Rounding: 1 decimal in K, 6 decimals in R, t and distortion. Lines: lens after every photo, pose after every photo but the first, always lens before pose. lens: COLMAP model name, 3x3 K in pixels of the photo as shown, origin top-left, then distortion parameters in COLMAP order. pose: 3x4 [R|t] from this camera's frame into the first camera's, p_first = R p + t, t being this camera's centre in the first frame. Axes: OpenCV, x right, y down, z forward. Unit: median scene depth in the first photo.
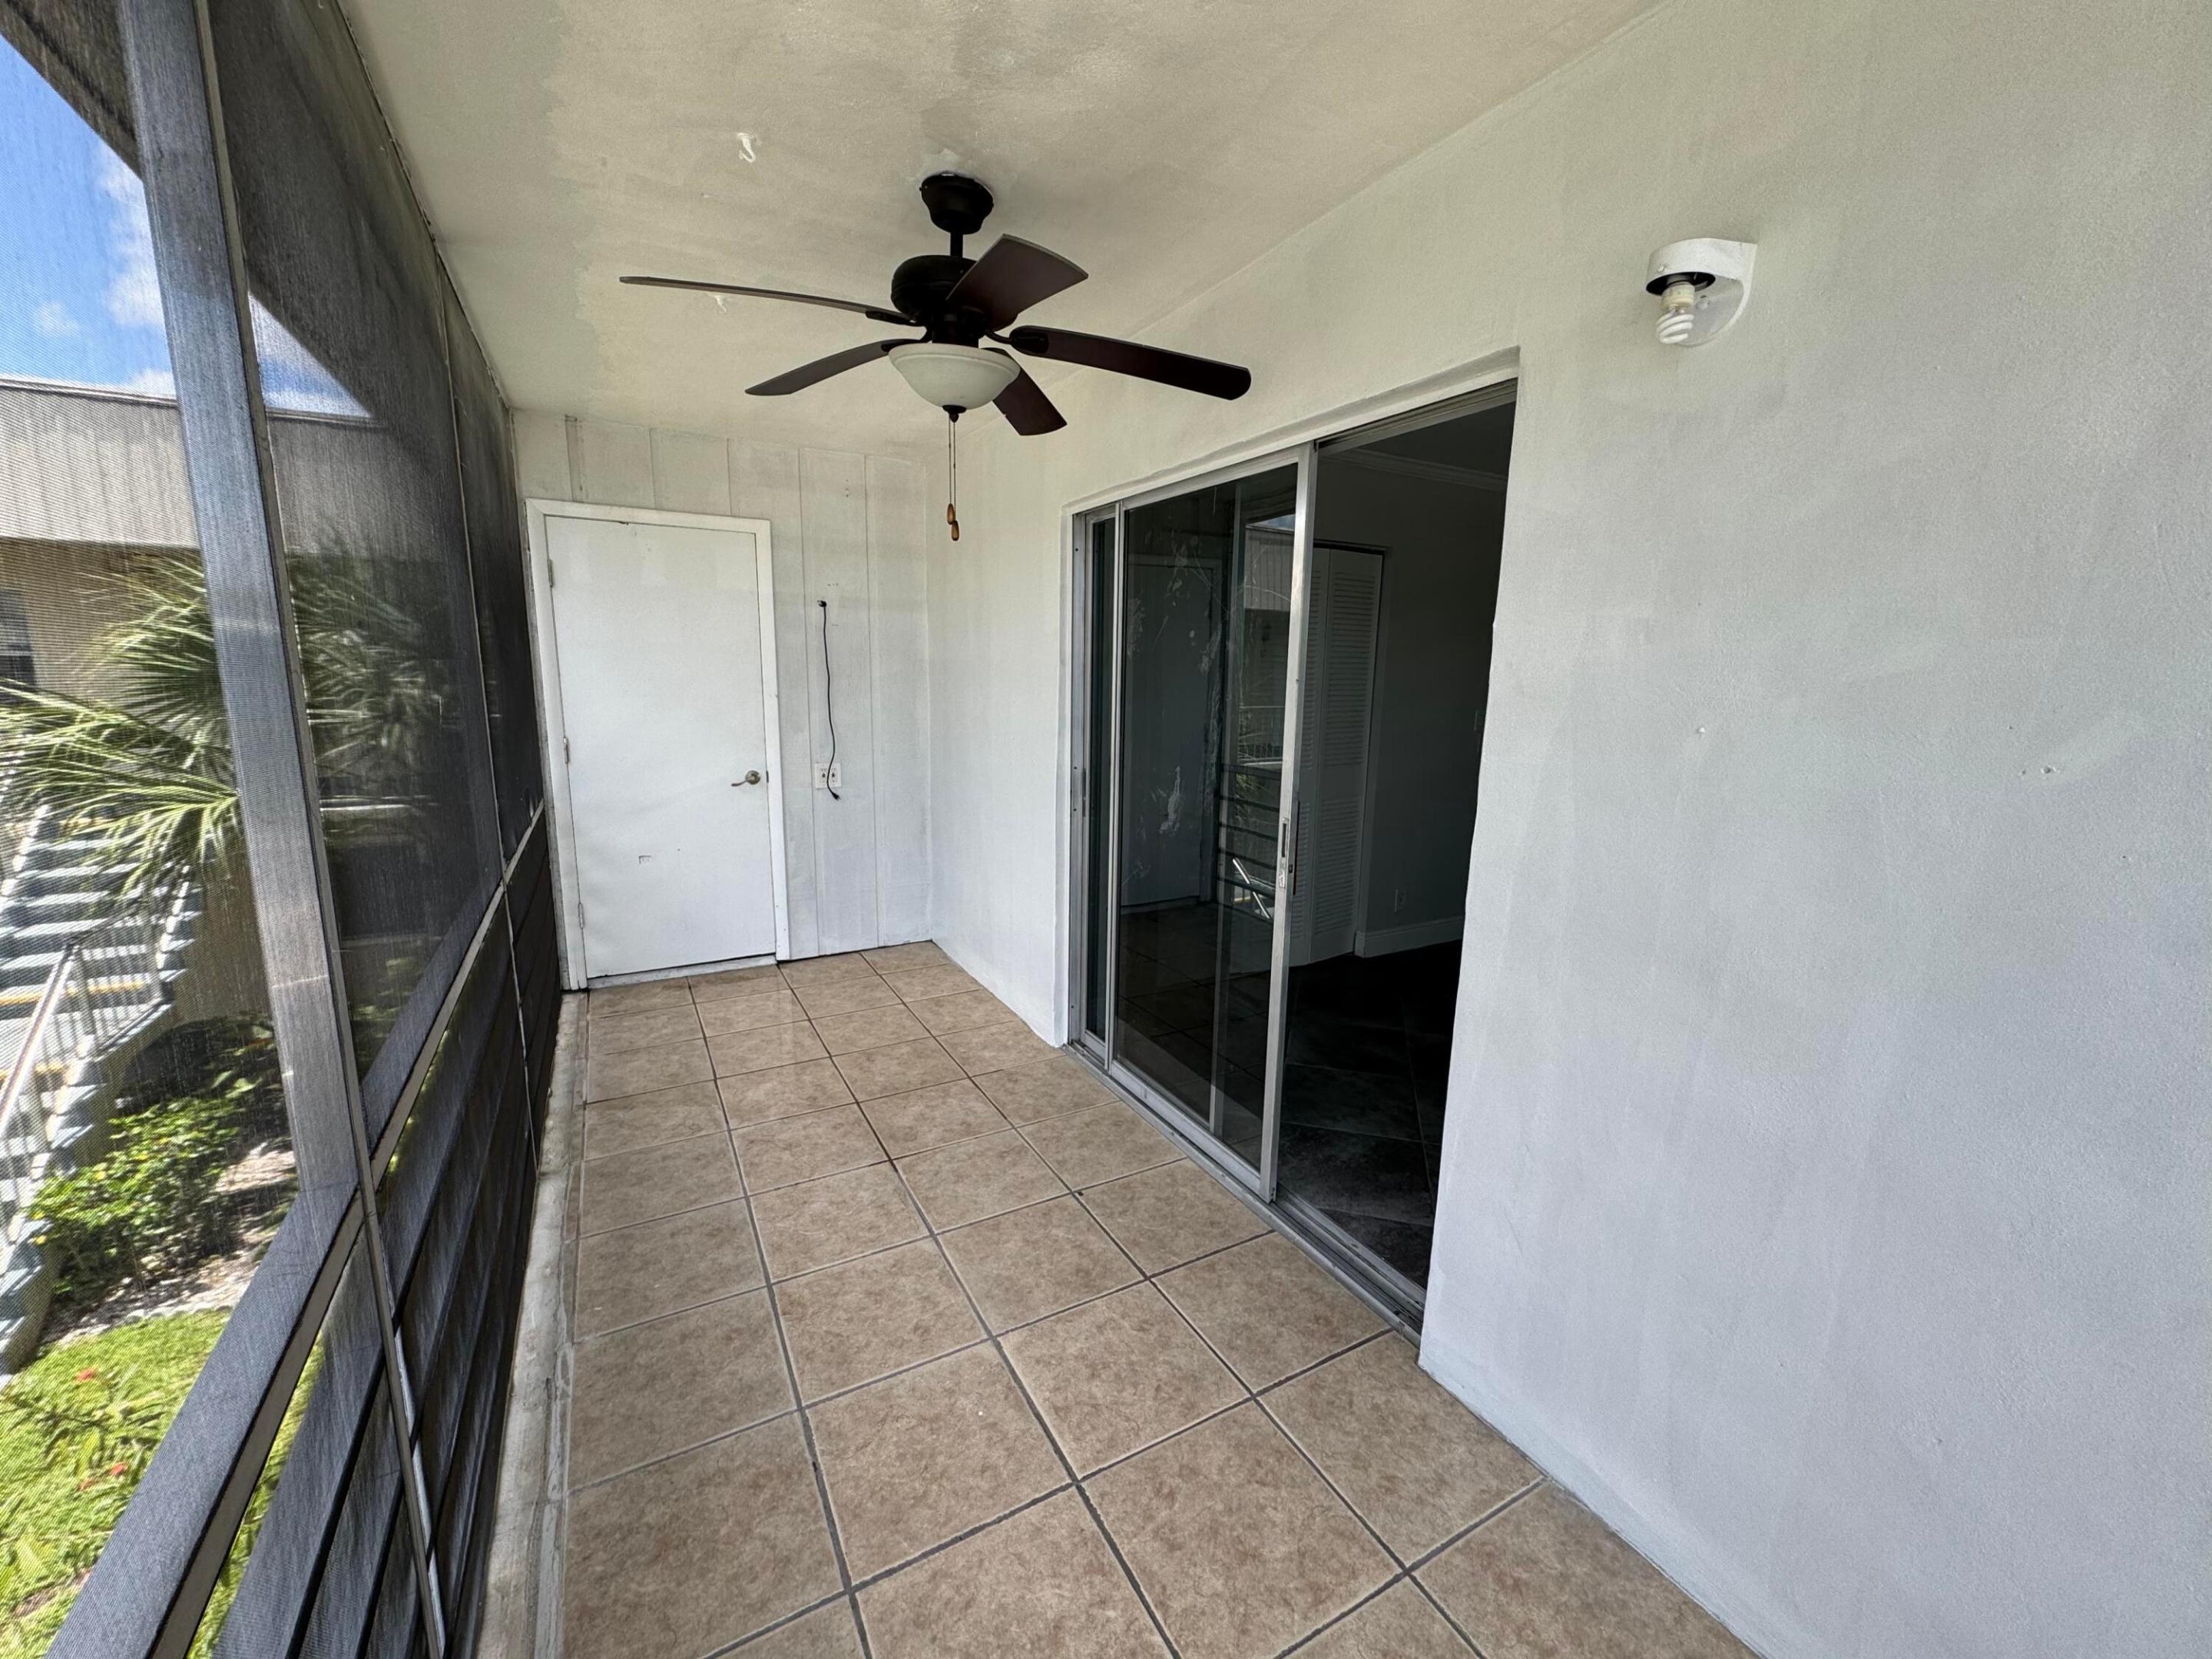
lens RADIAL K [[883.7, 0, 1096.3], [0, 883.7, 827.6], [0, 0, 1]] dist [-0.001291, -0.000086]
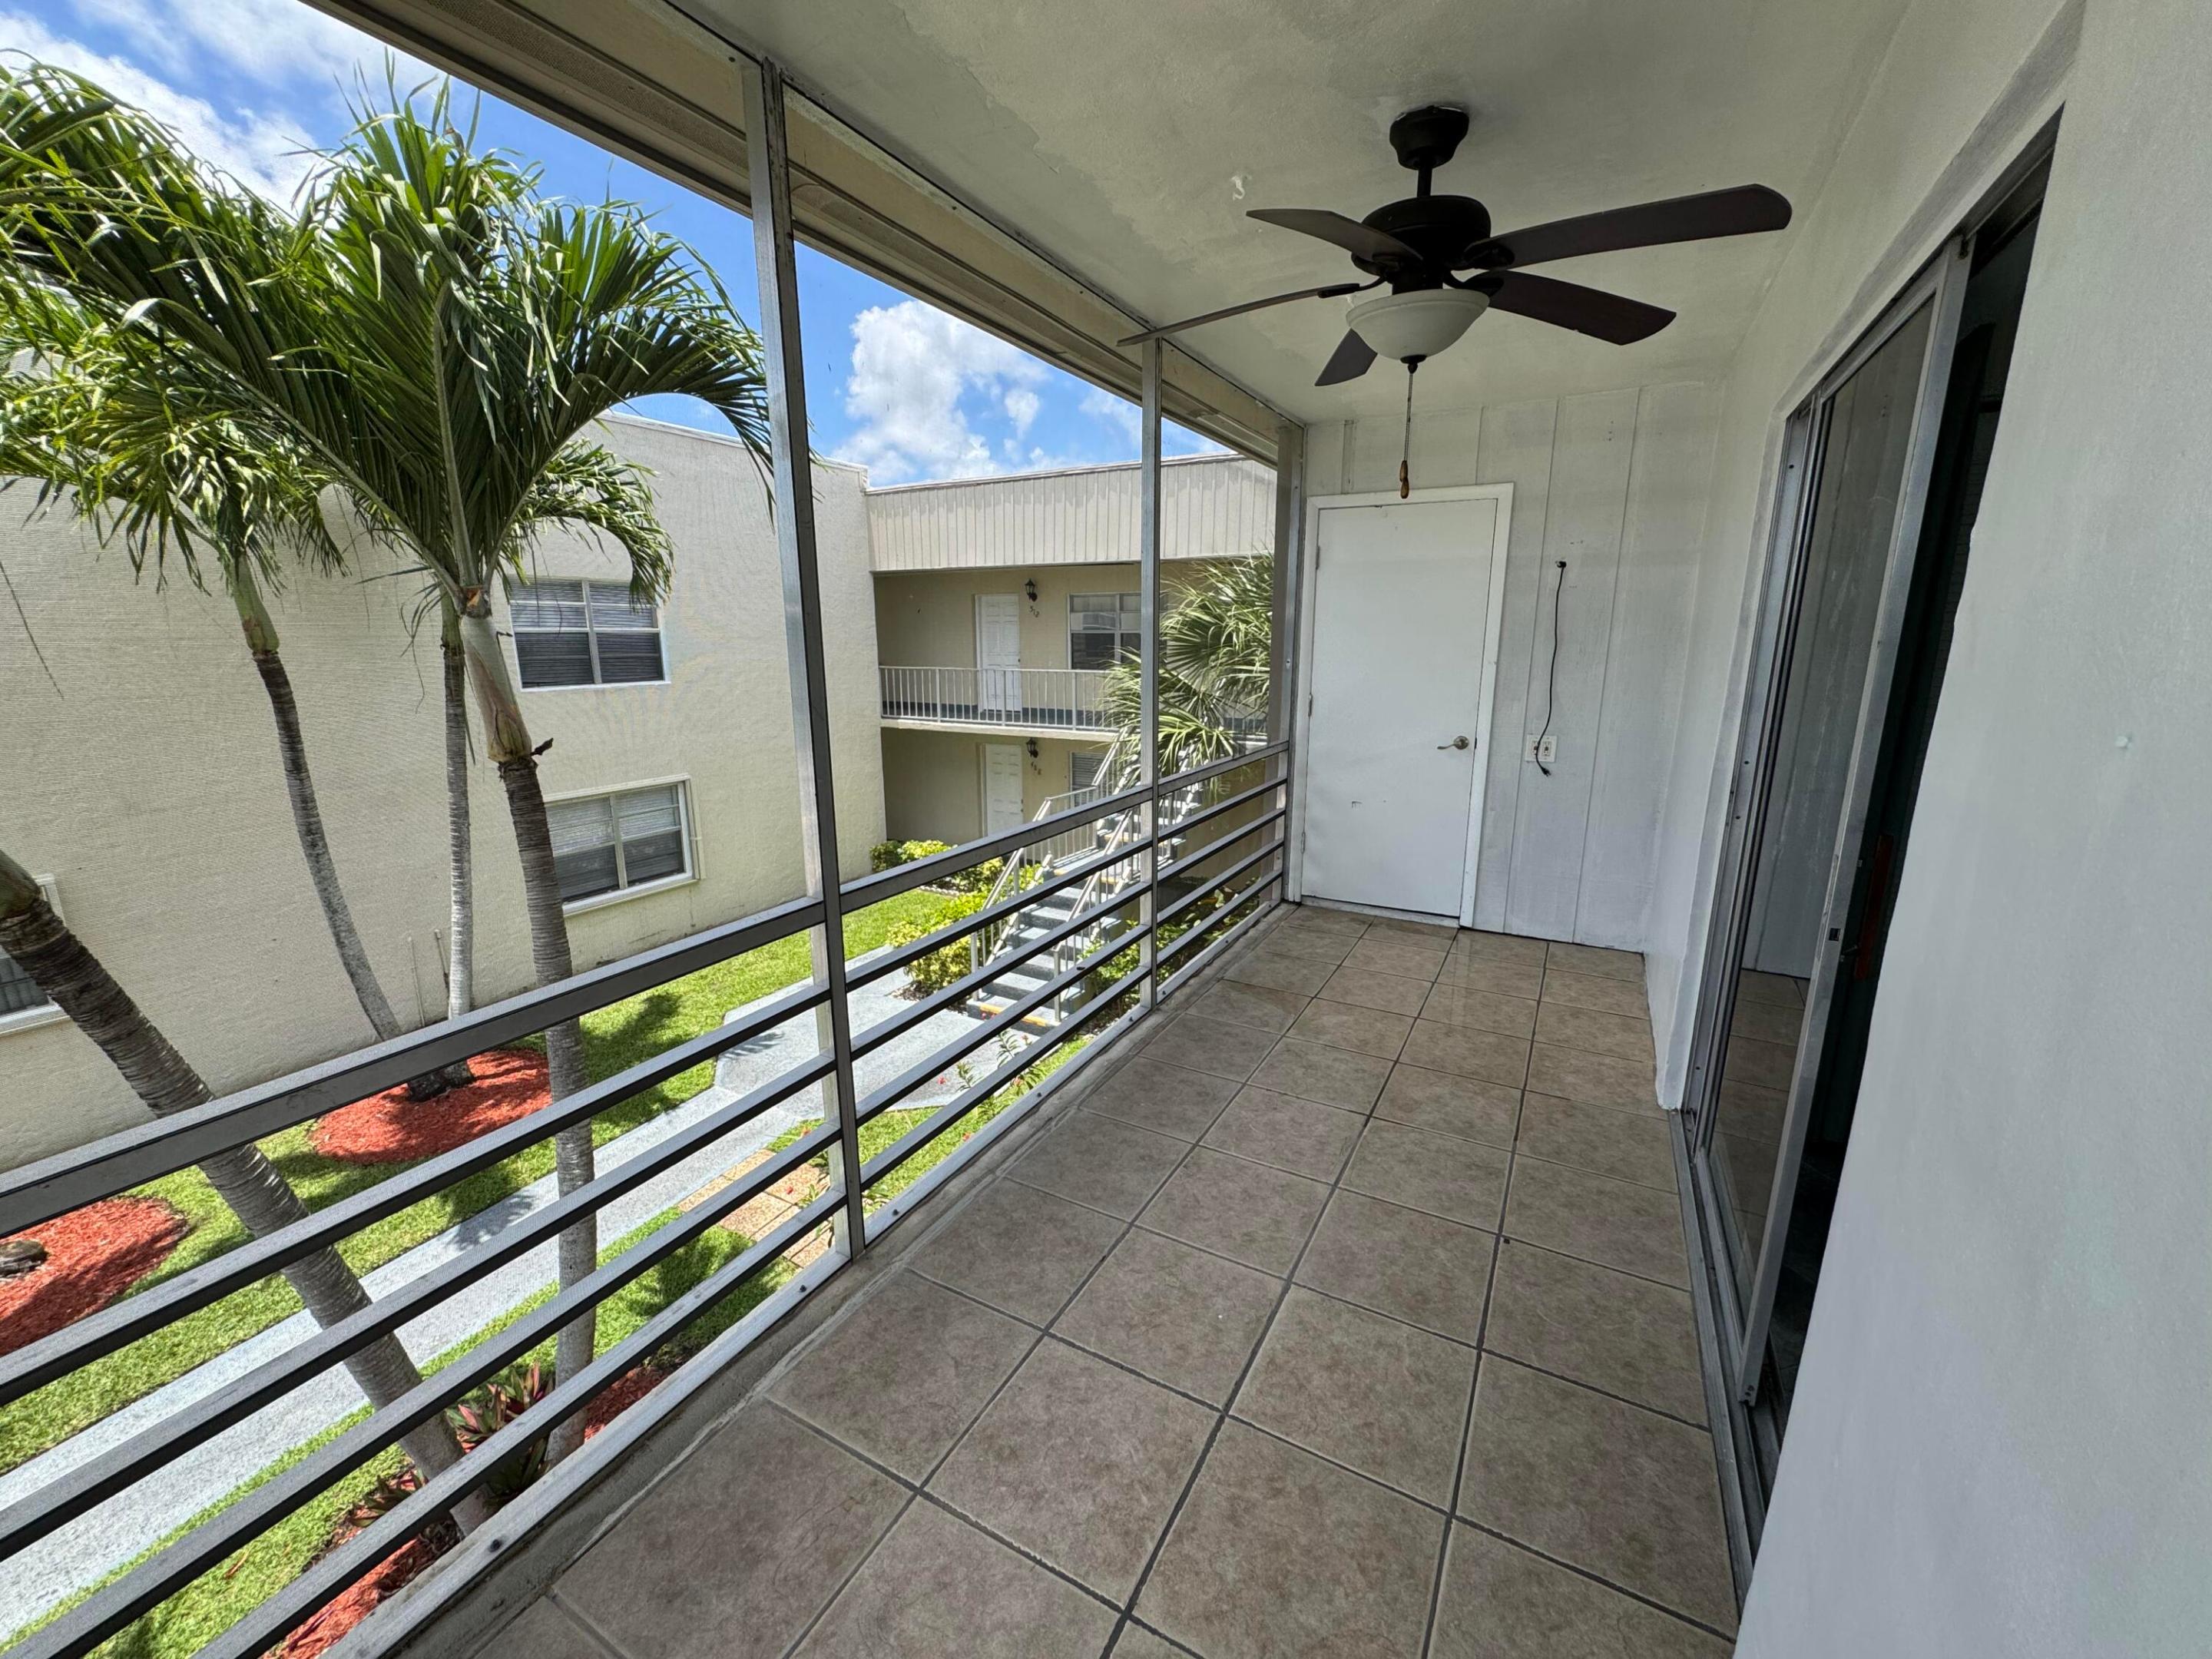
lens RADIAL K [[883.7, 0, 1110.0], [0, 883.7, 829.4], [0, 0, 1]] dist [-0.001291, -0.000086]
pose [[0.527473, 0.171185, -0.832146, 0.279588], [-0.142318, 0.983453, 0.112099, -0.015913], [0.837566, 0.059300, 0.543108, 0.117423]]
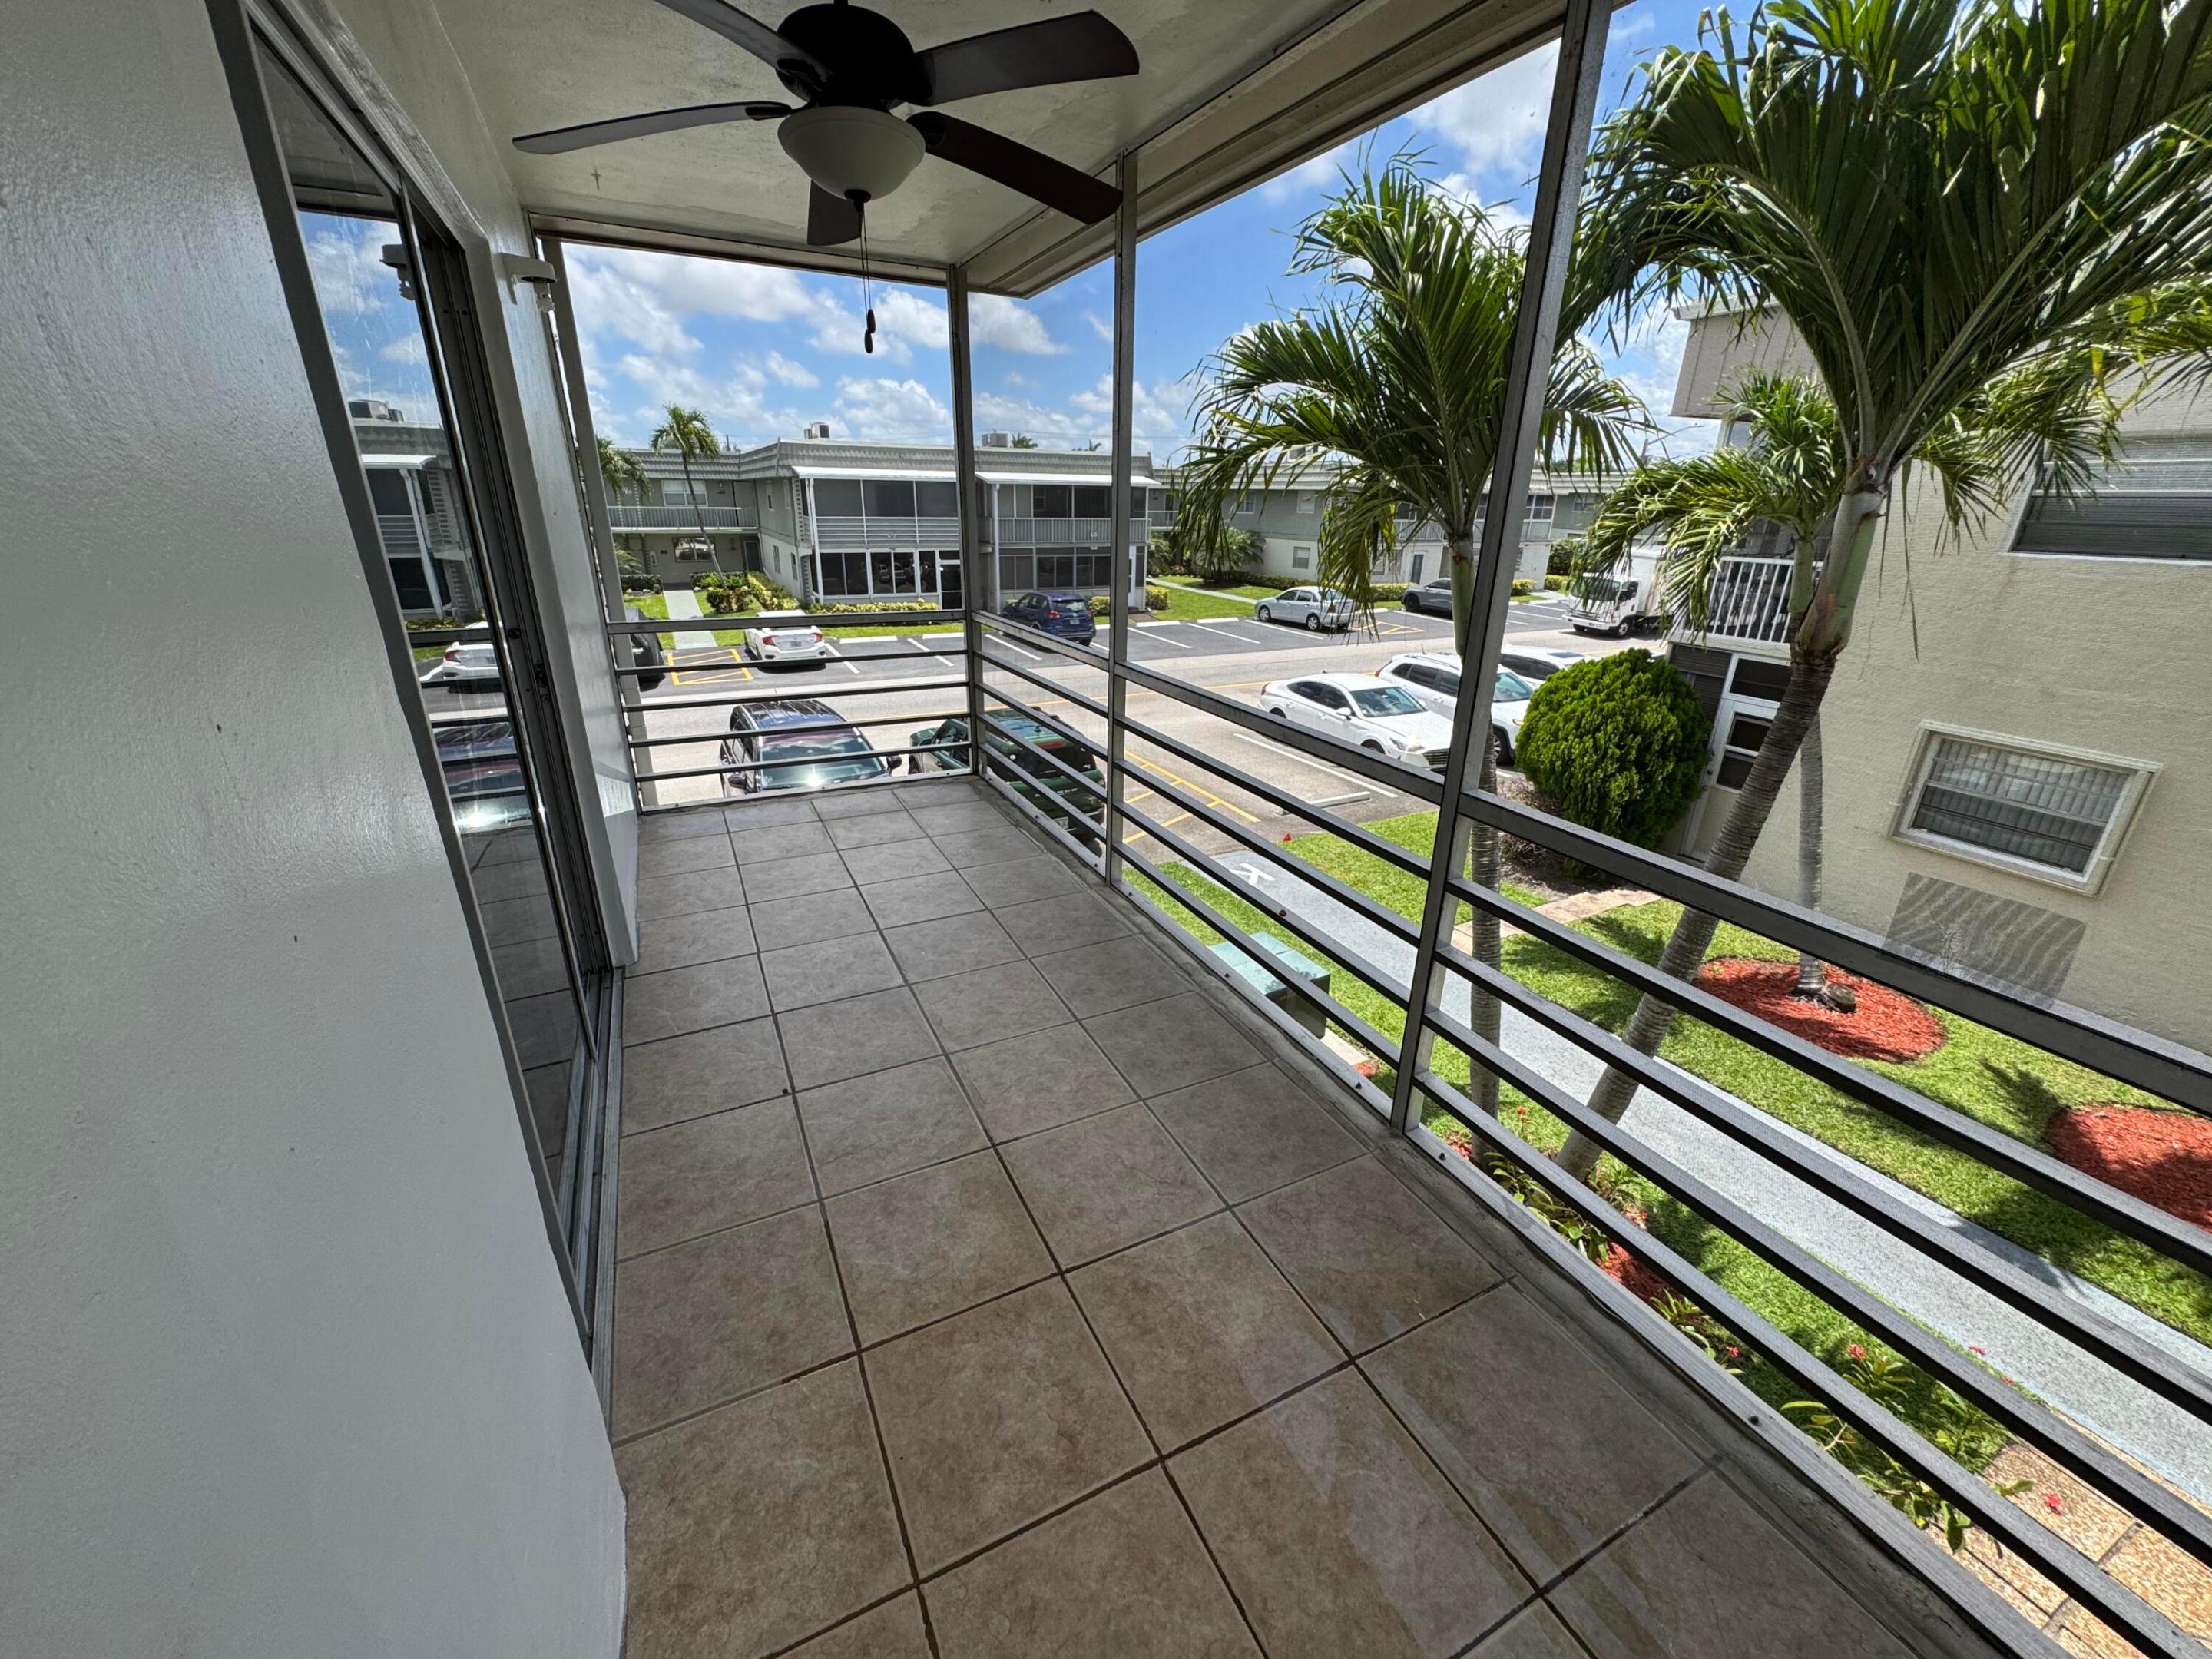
lens RADIAL K [[883.7, 0, 1112.6], [0, 883.7, 840.7], [0, 0, 1]] dist [-0.001291, -0.000086]
pose [[-0.998052, -0.044155, 0.044063, -0.261009], [-0.013551, 0.842969, 0.537791, -0.209489], [-0.060890, 0.536147, -0.841926, 1.067575]]
